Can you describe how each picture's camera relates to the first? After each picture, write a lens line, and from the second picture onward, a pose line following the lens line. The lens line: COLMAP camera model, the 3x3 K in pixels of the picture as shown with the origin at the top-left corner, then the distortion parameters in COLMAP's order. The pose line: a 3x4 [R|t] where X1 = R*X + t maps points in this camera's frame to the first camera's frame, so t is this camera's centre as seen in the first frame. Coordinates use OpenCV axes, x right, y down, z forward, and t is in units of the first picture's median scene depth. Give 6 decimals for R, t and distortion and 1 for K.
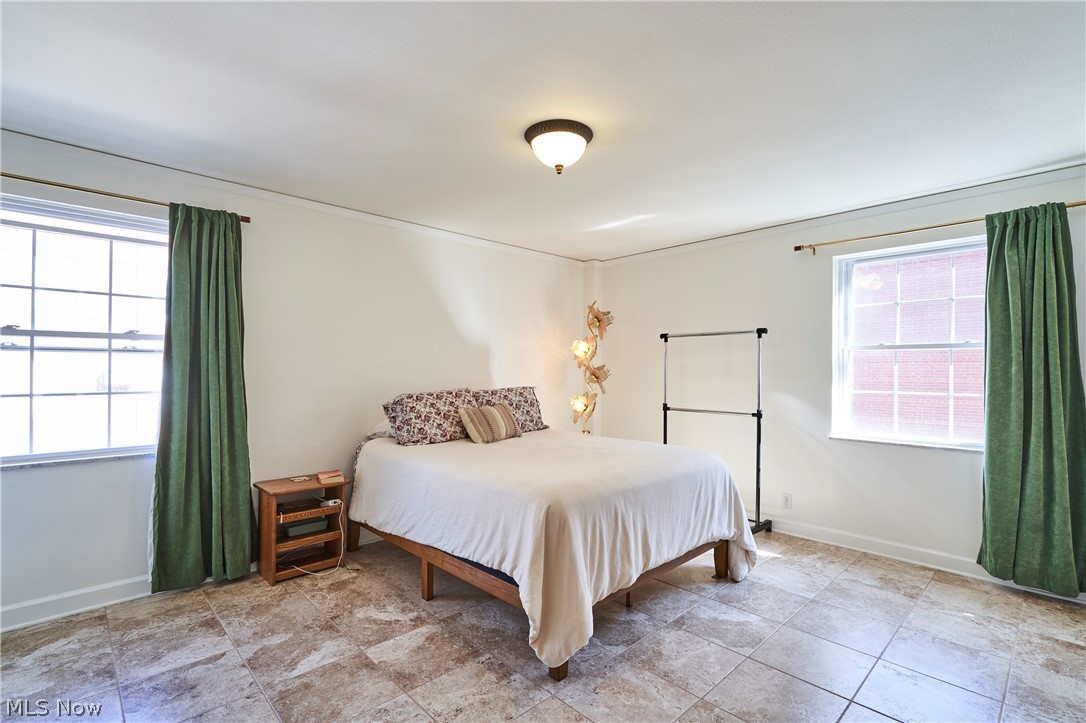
lens RADIAL K [[502.6, 0, 541.7], [0, 502.6, 362.7], [0, 0, 1]] dist [0.000951, 0.000688]
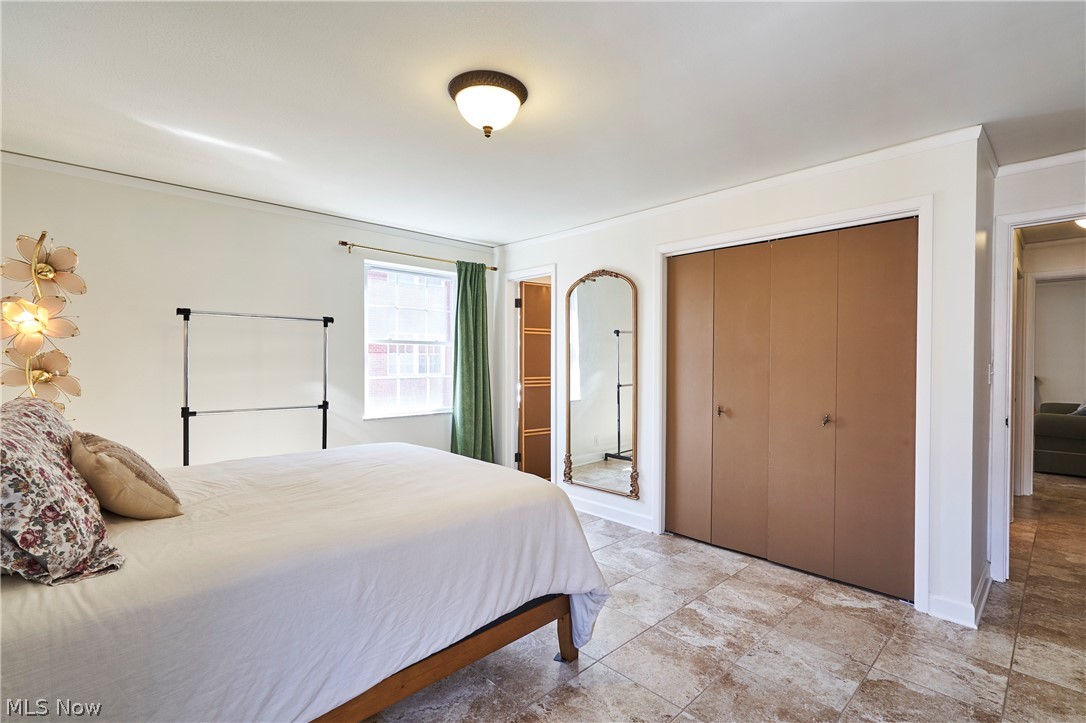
lens RADIAL K [[502.6, 0, 541.6], [0, 502.6, 366.4], [0, 0, 1]] dist [0.000951, 0.000688]
pose [[0.000064, -0.010802, 0.999942, -0.542922], [-0.009060, 0.999901, 0.010802, 0.013037], [-0.999959, -0.009061, -0.000034, 0.588771]]
